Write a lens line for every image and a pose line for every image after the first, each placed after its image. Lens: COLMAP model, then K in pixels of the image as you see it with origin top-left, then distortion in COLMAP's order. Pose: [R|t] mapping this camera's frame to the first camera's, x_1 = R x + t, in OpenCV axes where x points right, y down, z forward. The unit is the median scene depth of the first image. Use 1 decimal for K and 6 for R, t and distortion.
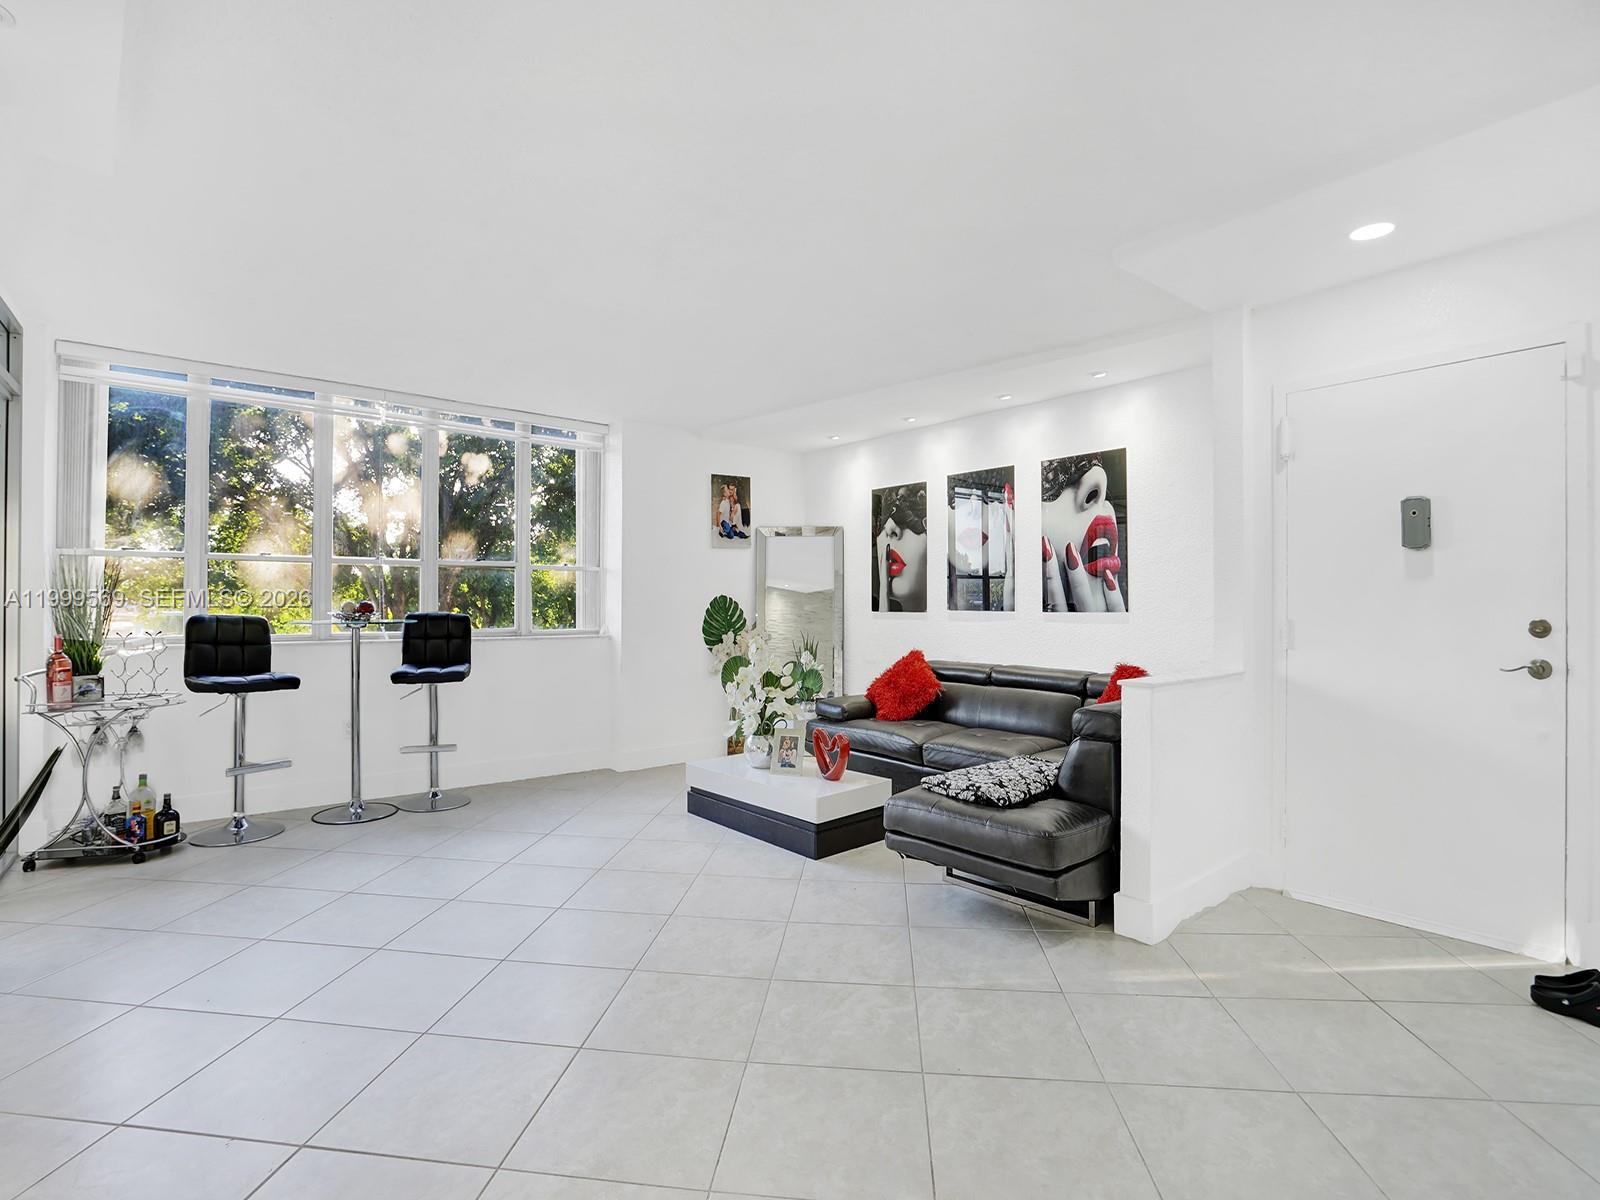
lens RADIAL K [[766.0, 0, 800.0], [0, 766.0, 600.0], [0, 0, 1]] dist [-0.030243, 0.011215]
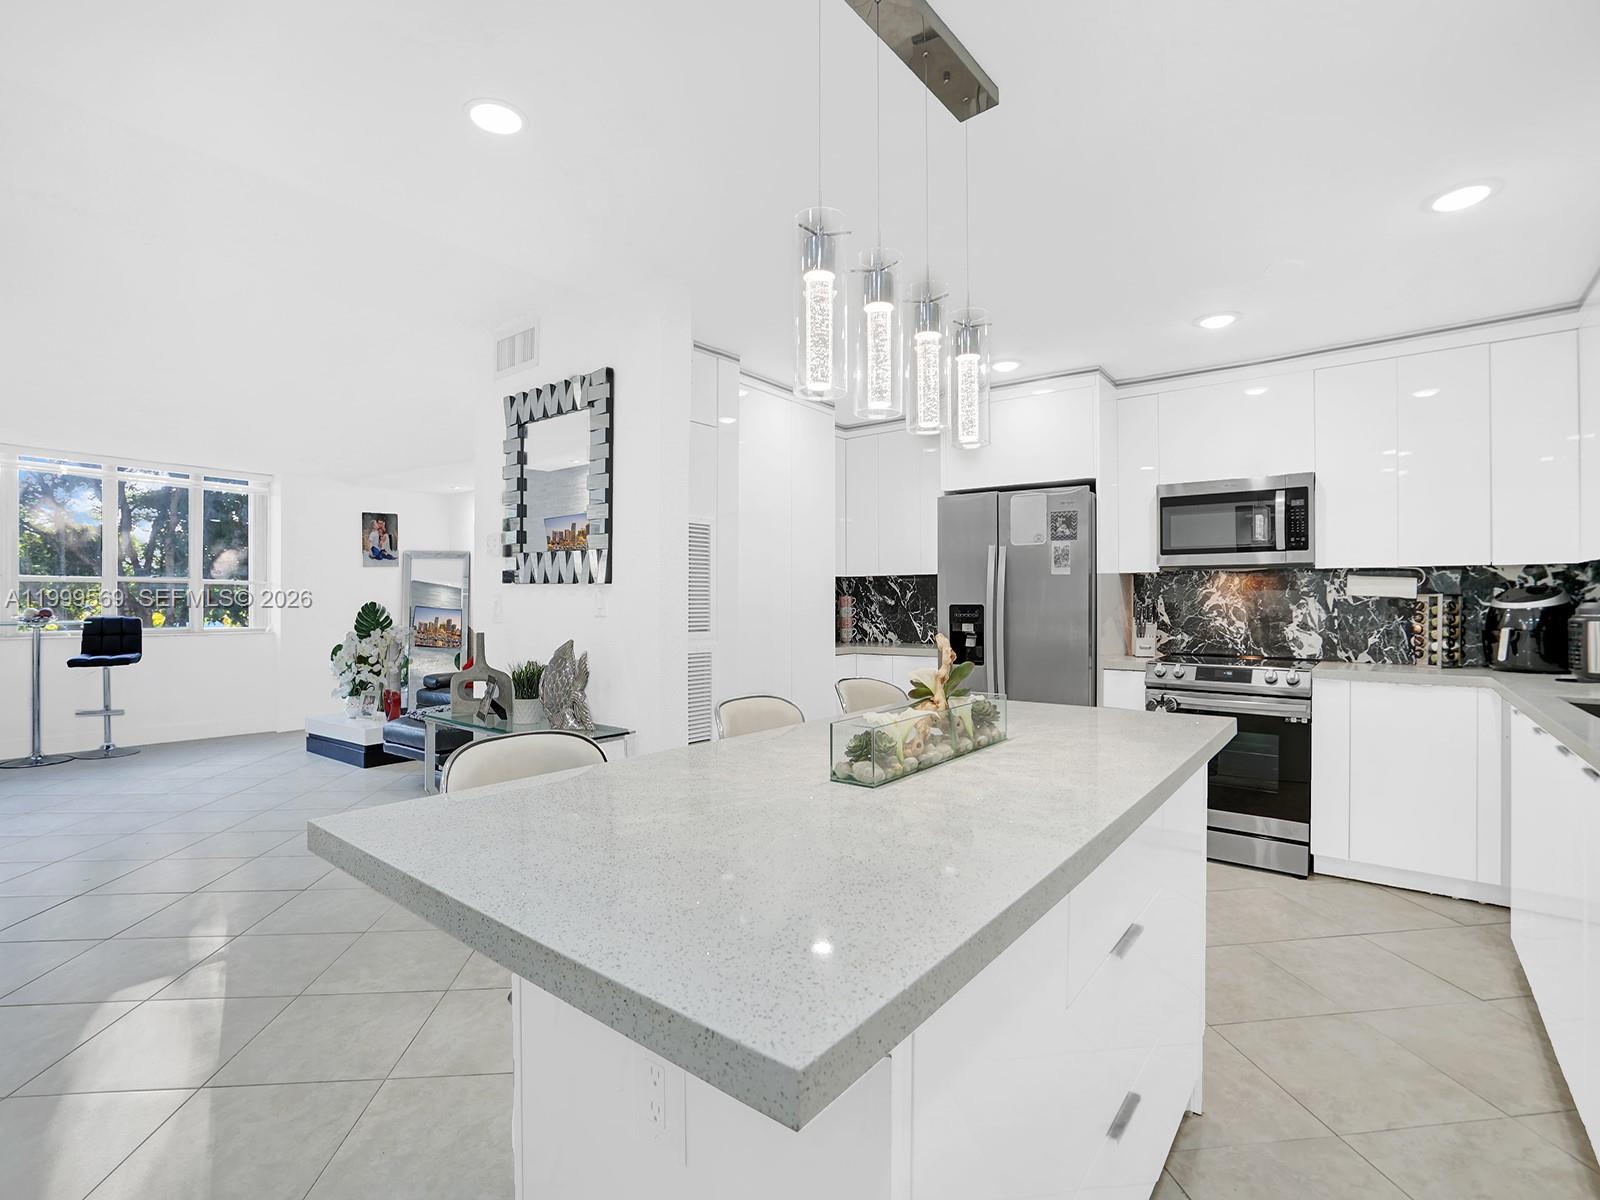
lens RADIAL K [[762.1, 0, 800.0], [0, 762.1, 600.0], [0, 0, 1]] dist [-0.060294, 0.033294]
pose [[0.975565, -0.002695, 0.219696, 0.424333], [0.003020, 0.999995, -0.001142, -0.007386], [-0.219692, 0.001778, 0.975568, -0.558518]]
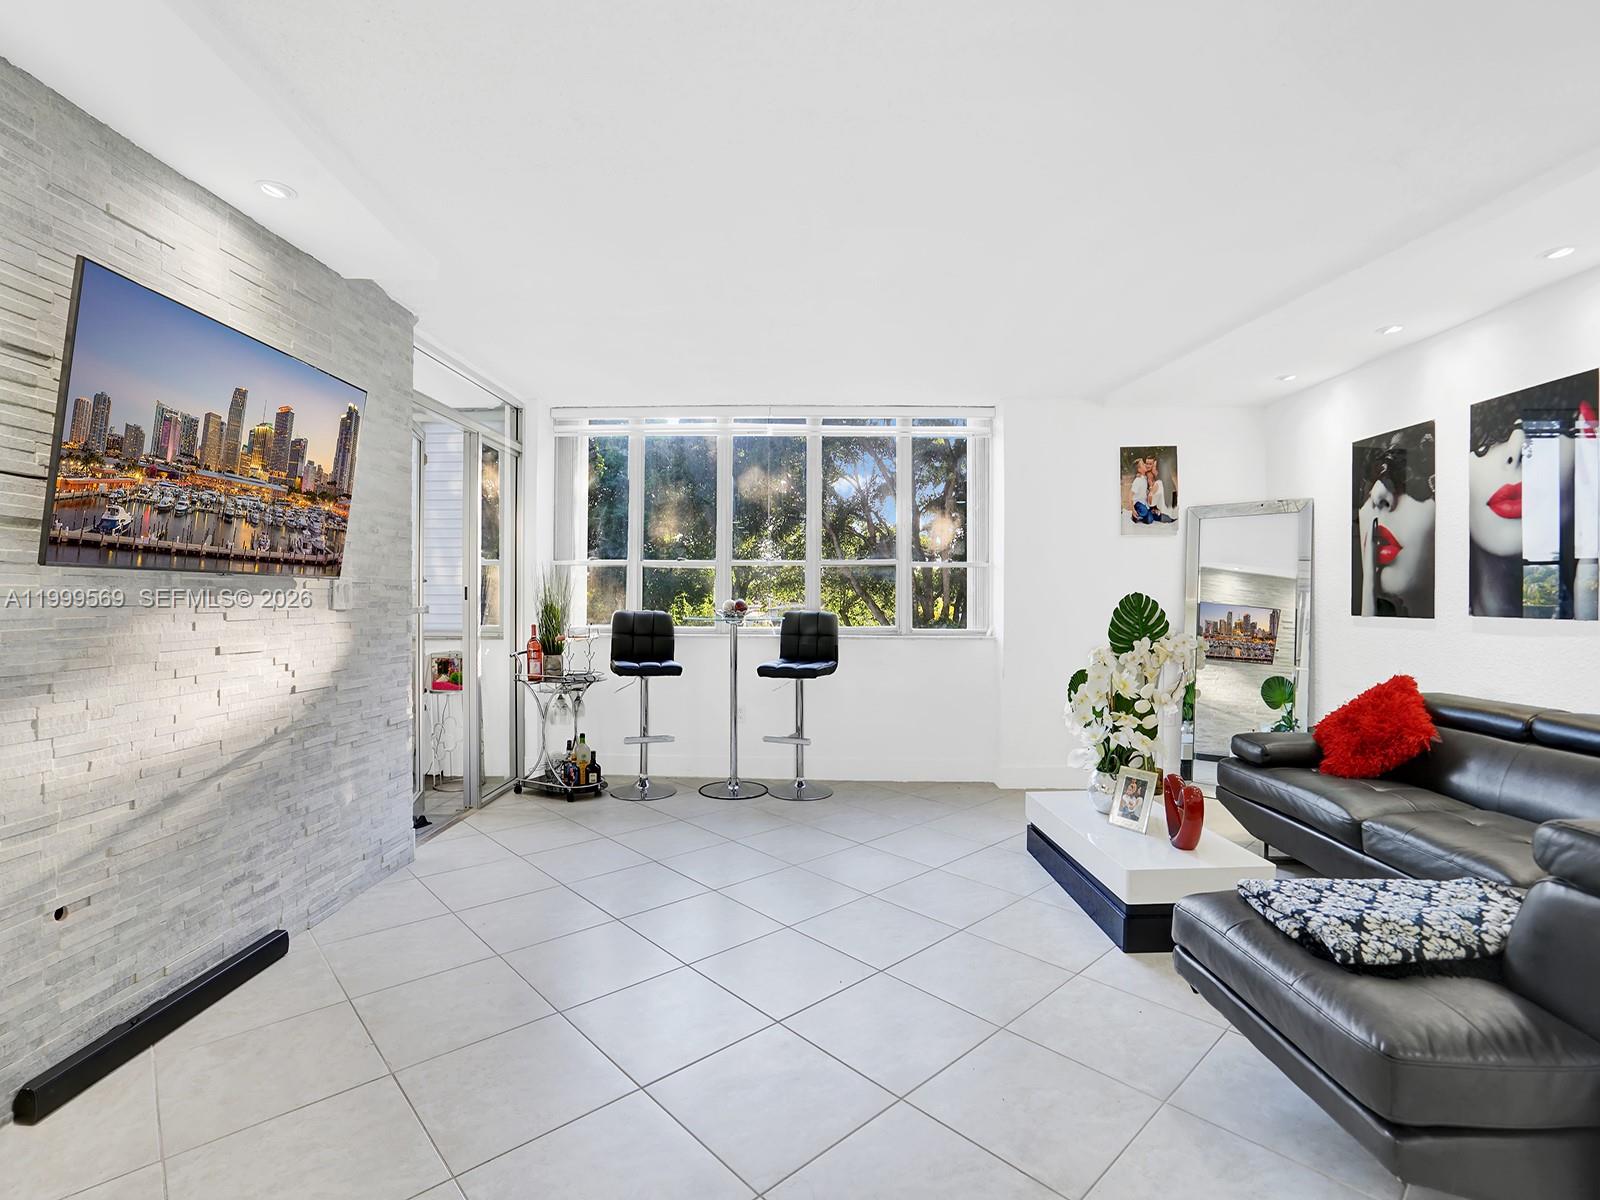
lens RADIAL K [[762.1, 0, 800.0], [0, 762.1, 600.0], [0, 0, 1]] dist [-0.060294, 0.033294]
pose [[0.762206, 0.003537, -0.647325, 0.183063], [-0.000242, 0.999987, 0.005179, -0.003283], [0.647334, -0.003791, 0.762197, 0.182212]]
